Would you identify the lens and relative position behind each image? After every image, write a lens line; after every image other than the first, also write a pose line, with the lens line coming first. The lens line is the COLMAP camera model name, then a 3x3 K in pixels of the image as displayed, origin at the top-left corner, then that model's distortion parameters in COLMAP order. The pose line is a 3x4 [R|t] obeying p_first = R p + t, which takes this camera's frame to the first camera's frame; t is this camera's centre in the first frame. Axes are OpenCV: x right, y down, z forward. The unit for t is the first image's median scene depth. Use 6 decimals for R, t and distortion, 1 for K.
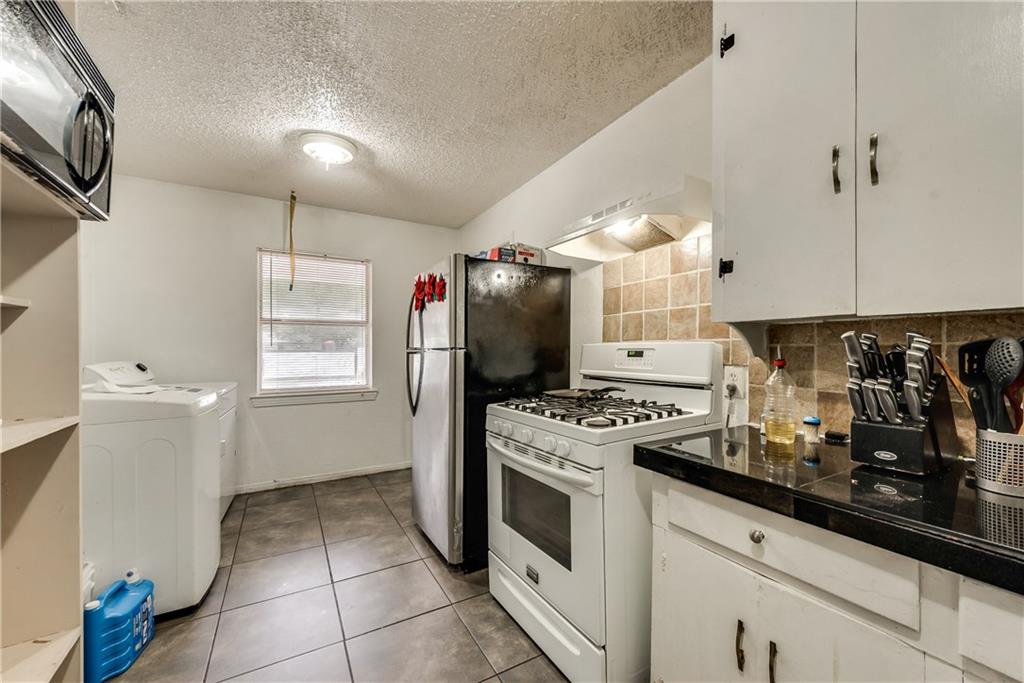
lens RADIAL K [[404.0, 0, 512.6], [0, 404.0, 353.4], [0, 0, 1]] dist [-0.000818, -0.000552]
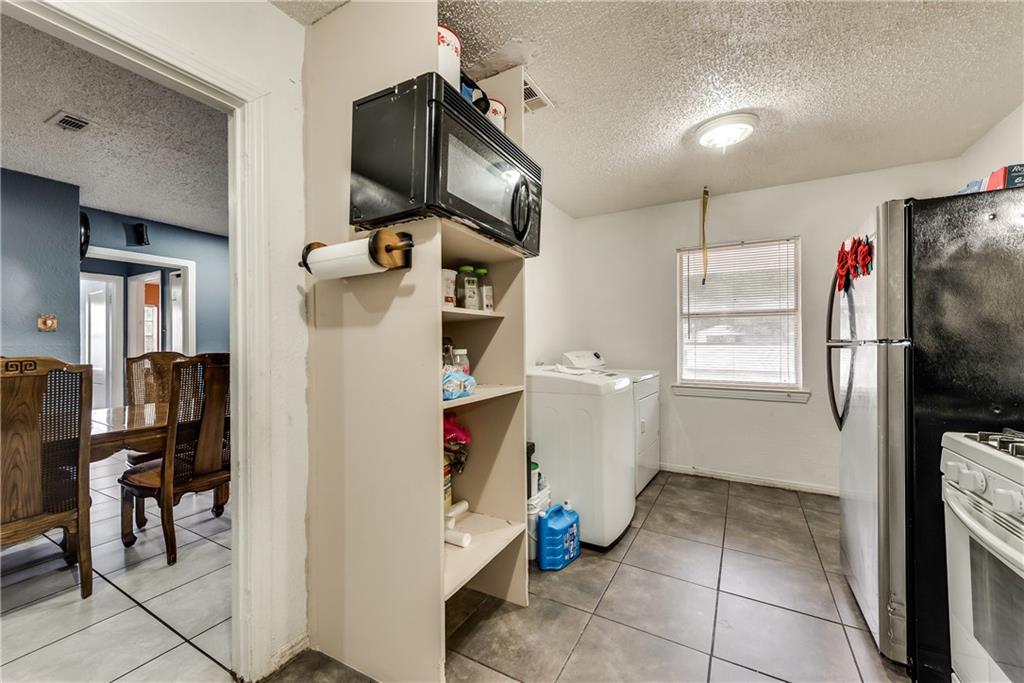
lens RADIAL K [[400.4, 0, 512.0], [0, 400.4, 341.5], [0, 0, 1]] dist [0.002645, 0.000040]
pose [[0.492269, -0.001734, -0.870441, 0.107977], [-0.007650, 0.999951, -0.006318, -0.001629], [0.870409, 0.009769, 0.492232, 0.093670]]
